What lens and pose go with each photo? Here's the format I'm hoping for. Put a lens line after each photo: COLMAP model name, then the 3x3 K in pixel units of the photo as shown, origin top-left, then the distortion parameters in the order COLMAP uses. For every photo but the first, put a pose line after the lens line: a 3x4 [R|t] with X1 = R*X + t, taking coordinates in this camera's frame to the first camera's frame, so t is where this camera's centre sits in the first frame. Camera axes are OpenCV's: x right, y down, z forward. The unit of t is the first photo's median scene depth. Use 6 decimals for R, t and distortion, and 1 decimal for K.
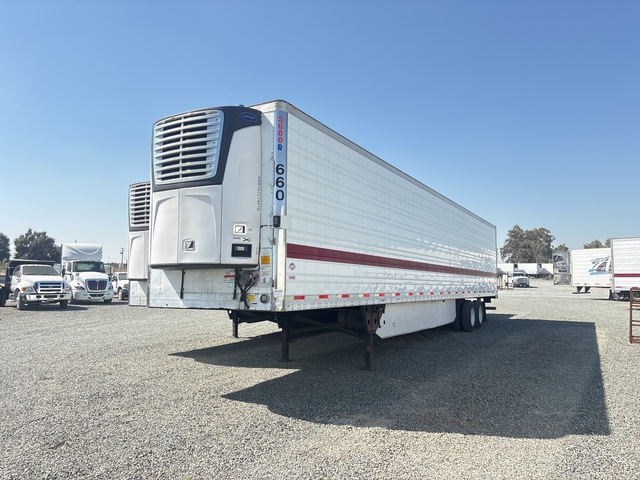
lens RADIAL K [[495.7, 0, 319.7], [0, 495.7, 246.4], [0, 0, 1]] dist [0.053187, -0.025431]
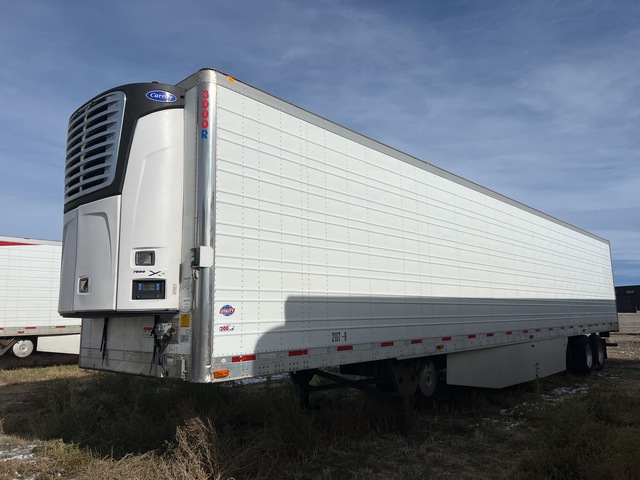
lens RADIAL K [[495.7, 0, 317.1], [0, 495.7, 236.9], [0, 0, 1]] dist [0.053187, -0.025431]
pose [[0.977652, -0.054666, -0.202998, 0.199435], [0.038241, 0.995734, -0.083977, 0.002862], [0.206723, 0.074337, 0.975571, 0.372961]]
